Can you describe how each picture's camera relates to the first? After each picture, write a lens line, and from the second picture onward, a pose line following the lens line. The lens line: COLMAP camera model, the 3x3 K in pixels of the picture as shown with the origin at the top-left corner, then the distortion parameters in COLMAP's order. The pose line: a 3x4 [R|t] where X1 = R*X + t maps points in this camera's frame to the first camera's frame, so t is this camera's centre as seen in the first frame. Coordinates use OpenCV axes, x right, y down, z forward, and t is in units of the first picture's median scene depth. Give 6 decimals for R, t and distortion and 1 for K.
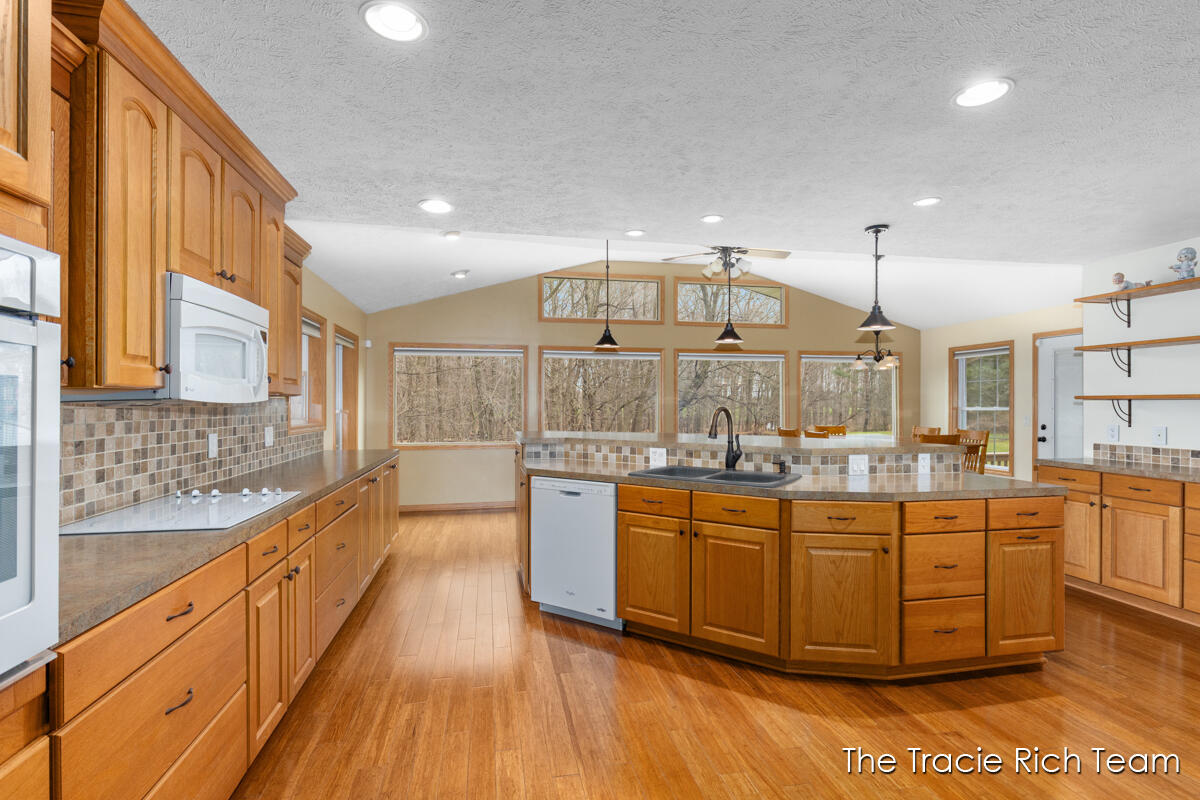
lens RADIAL K [[566.5, 0, 601.8], [0, 566.5, 401.1], [0, 0, 1]] dist [-0.008016, 0.001612]
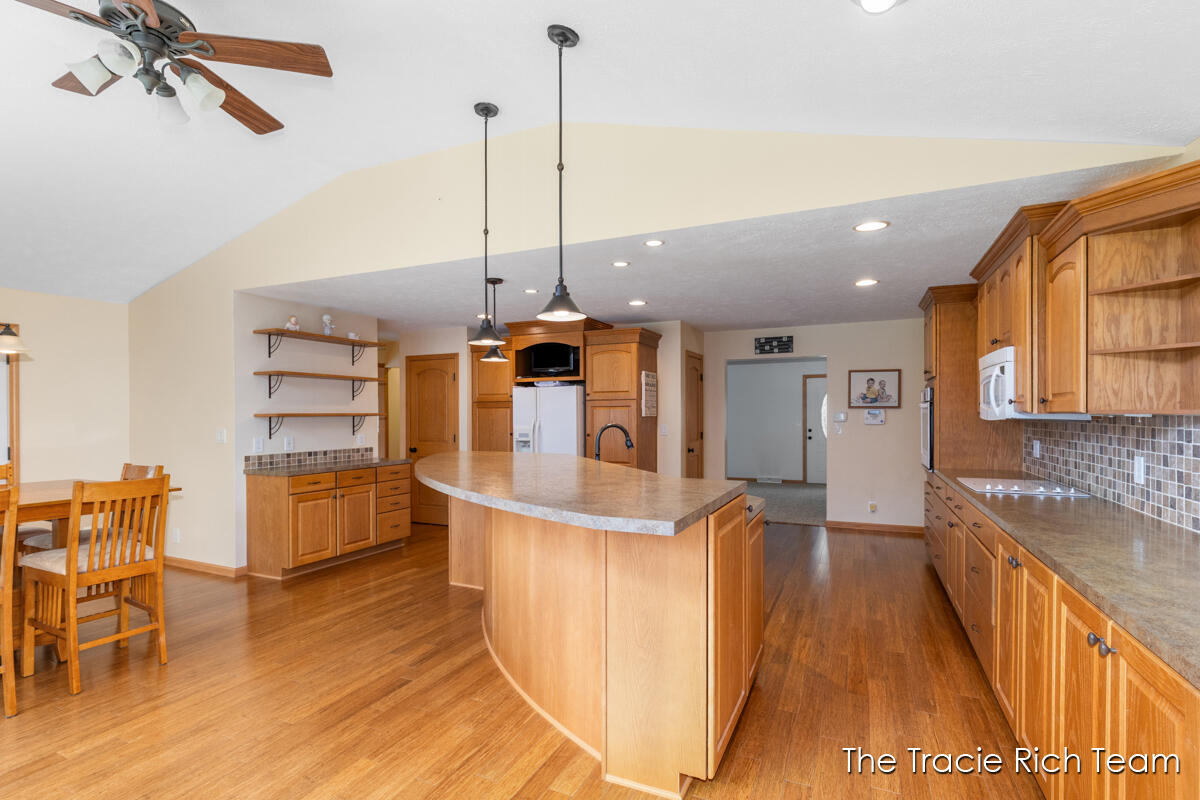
lens RADIAL K [[566.5, 0, 604.8], [0, 566.5, 416.8], [0, 0, 1]] dist [-0.008016, 0.001612]
pose [[-0.811871, -0.001523, 0.583835, -0.462650], [0.000252, 0.999996, 0.002960, -0.007452], [-0.583837, 0.002551, -0.811867, 1.958704]]
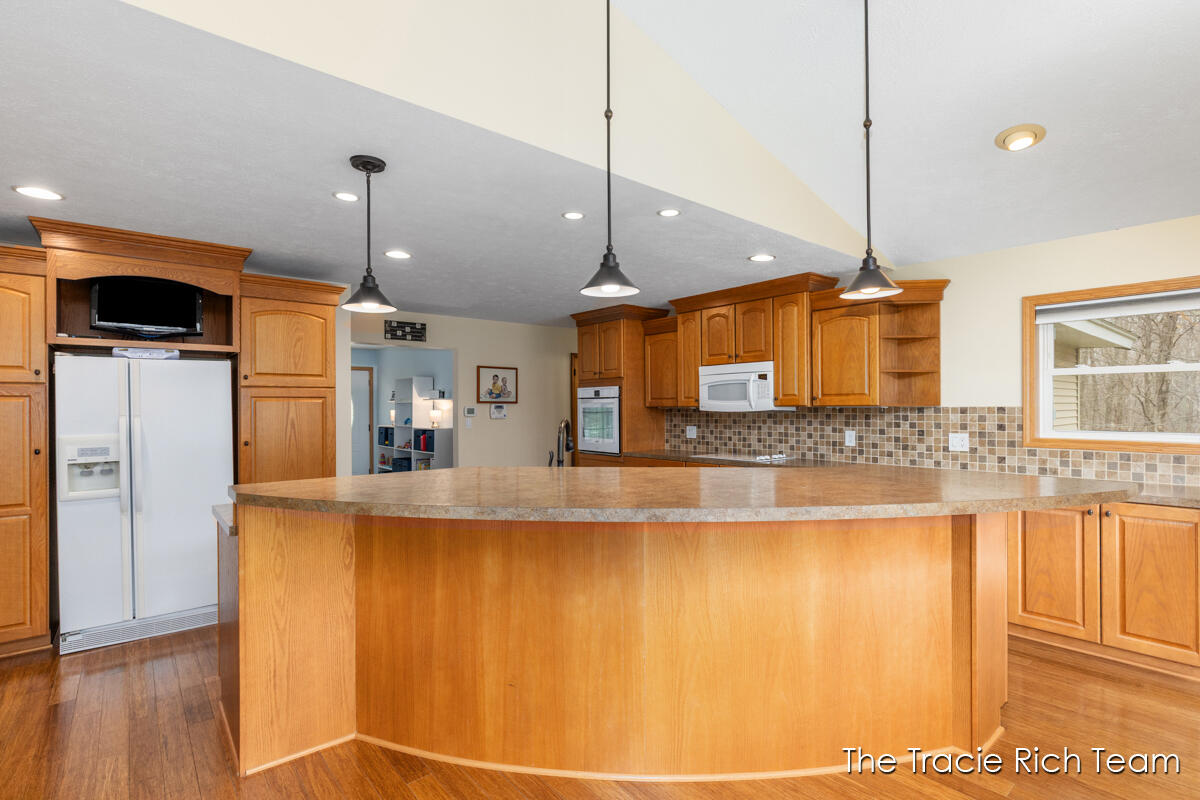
lens RADIAL K [[566.5, 0, 601.9], [0, 566.5, 406.2], [0, 0, 1]] dist [-0.008016, 0.001612]
pose [[-0.877982, 0.002561, -0.478687, 0.591718], [0.006457, 0.999958, -0.006492, -0.004486], [0.478650, -0.008791, -0.877962, 1.815651]]
